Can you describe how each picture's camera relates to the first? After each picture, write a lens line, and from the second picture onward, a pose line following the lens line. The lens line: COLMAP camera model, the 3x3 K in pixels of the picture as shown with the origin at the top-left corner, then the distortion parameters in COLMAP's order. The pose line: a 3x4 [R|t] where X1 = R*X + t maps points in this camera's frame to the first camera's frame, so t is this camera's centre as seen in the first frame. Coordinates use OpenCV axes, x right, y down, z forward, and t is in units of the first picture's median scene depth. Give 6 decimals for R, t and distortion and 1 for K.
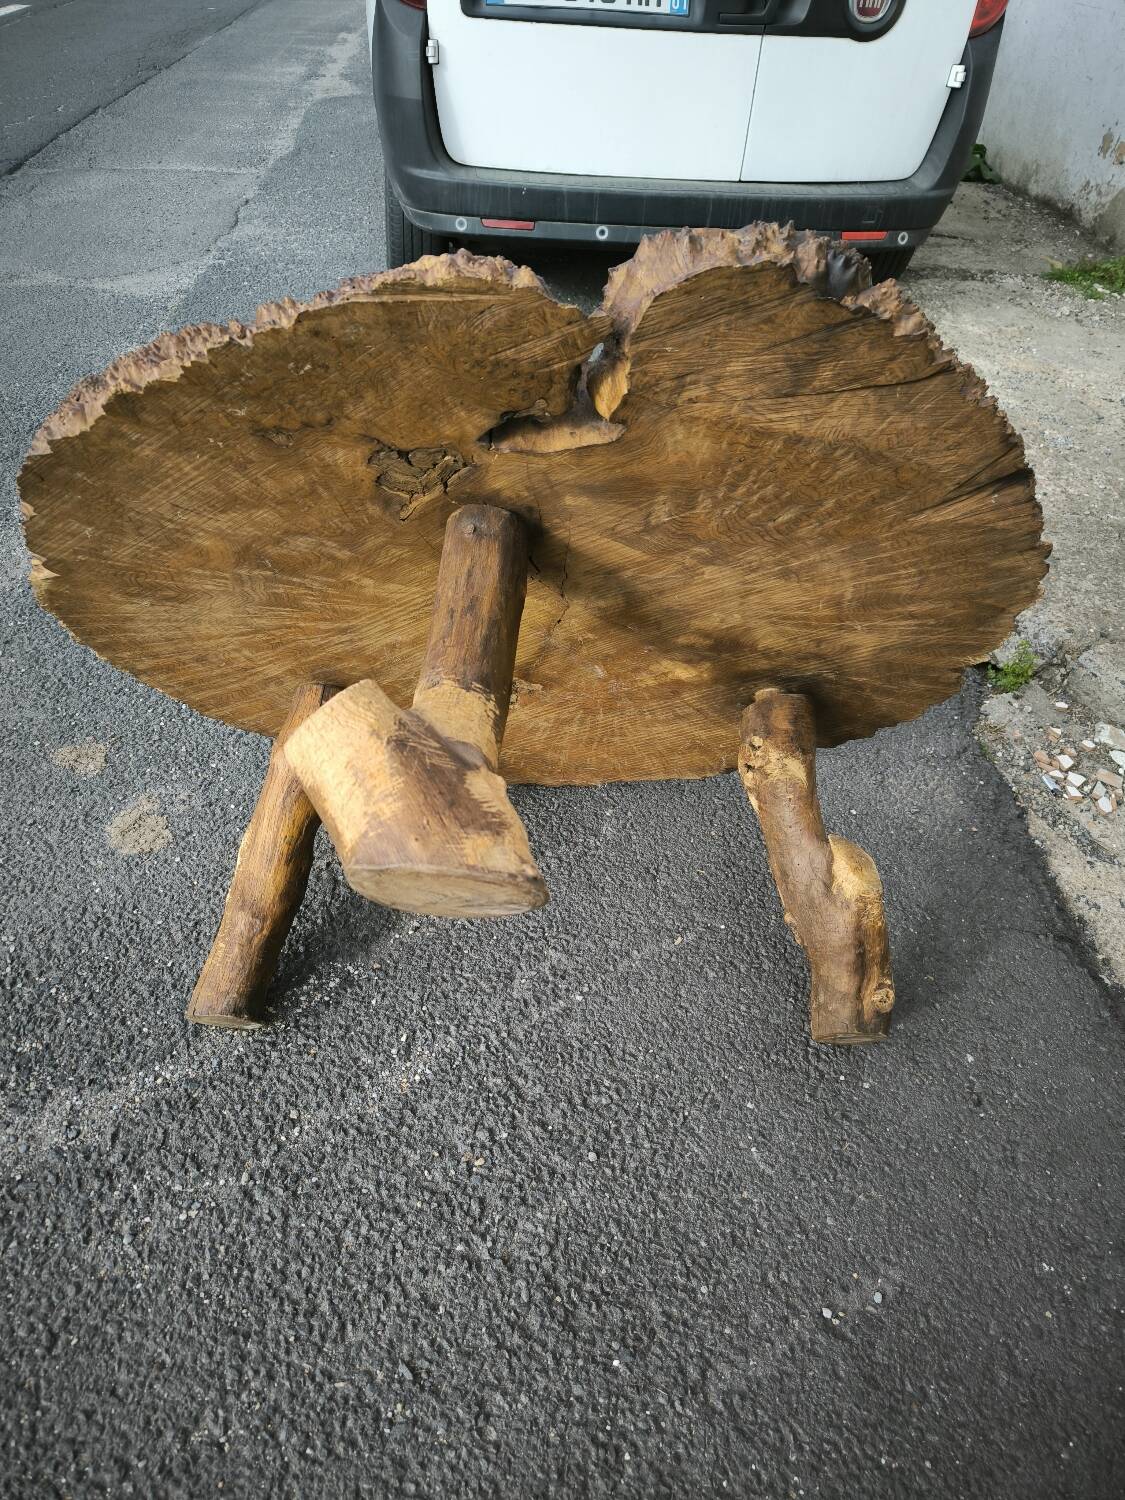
lens RADIAL K [[1047.5, 0, 562.1], [0, 1047.5, 749.9], [0, 0, 1]] dist [0.022291, -0.009656]
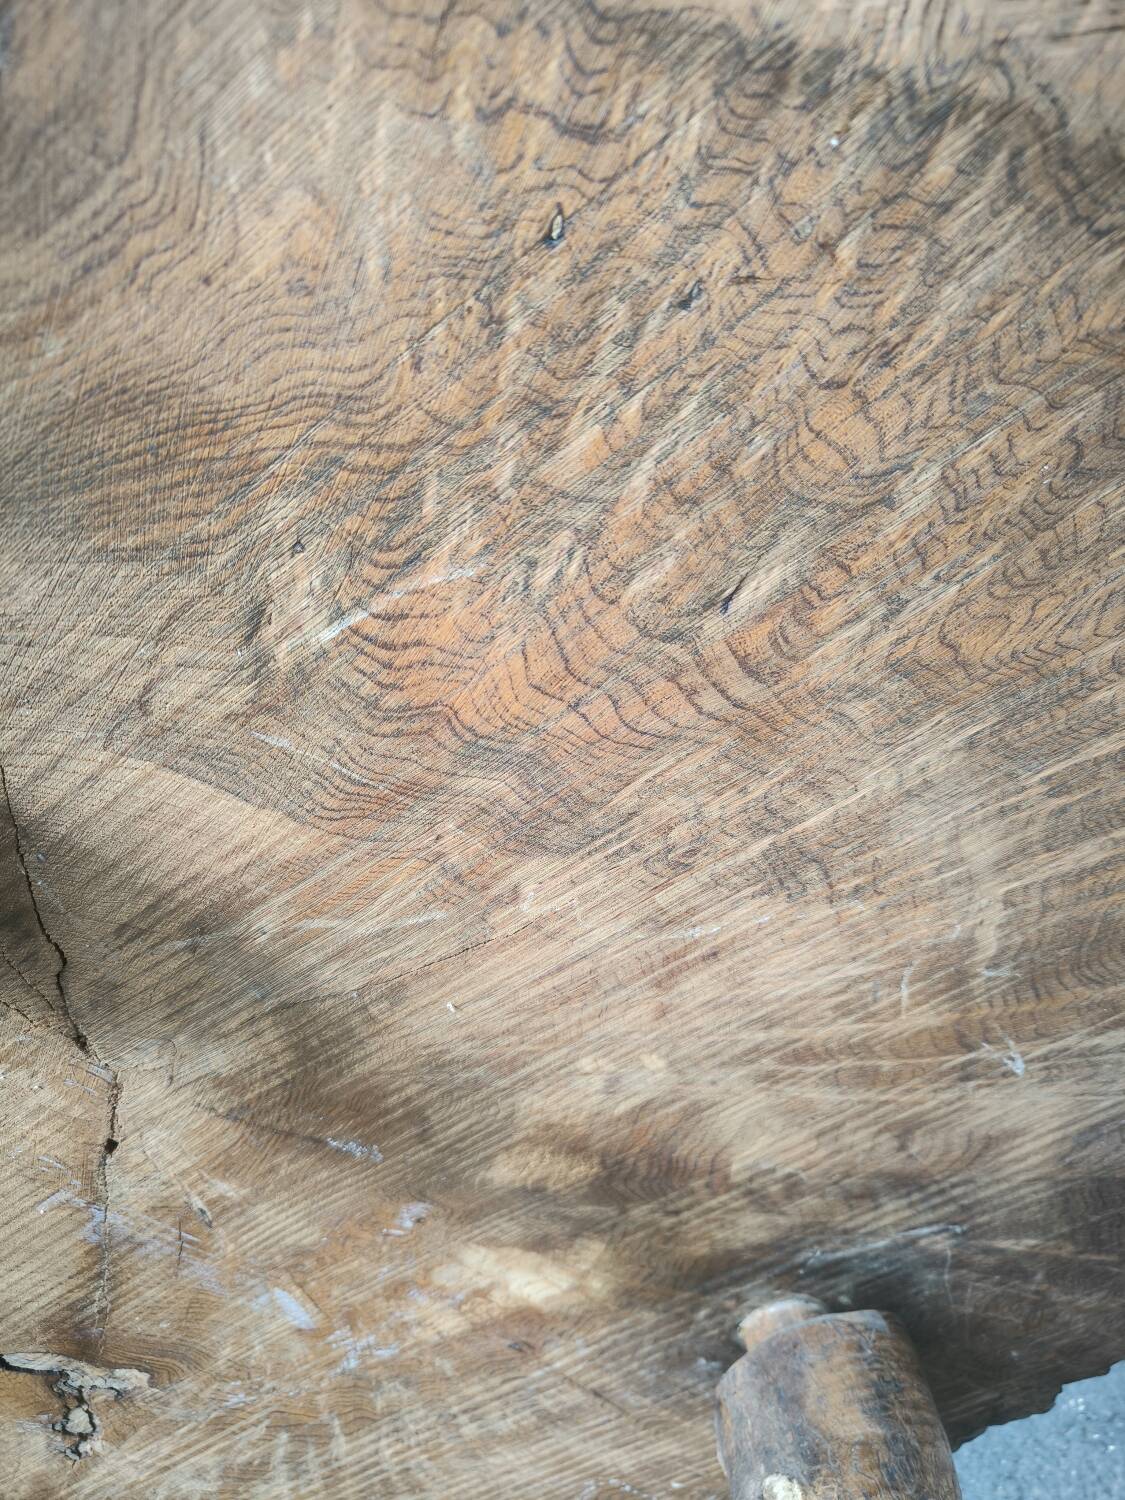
lens RADIAL K [[1063.2, 0, 562.5], [0, 1063.2, 750.0], [0, 0, 1]] dist [-0.001696, -0.000513]
pose [[0.991957, -0.063294, 0.109617, 0.111246], [0.111952, 0.842806, -0.526445, -0.040566], [-0.059066, 0.534482, 0.843113, 0.687513]]
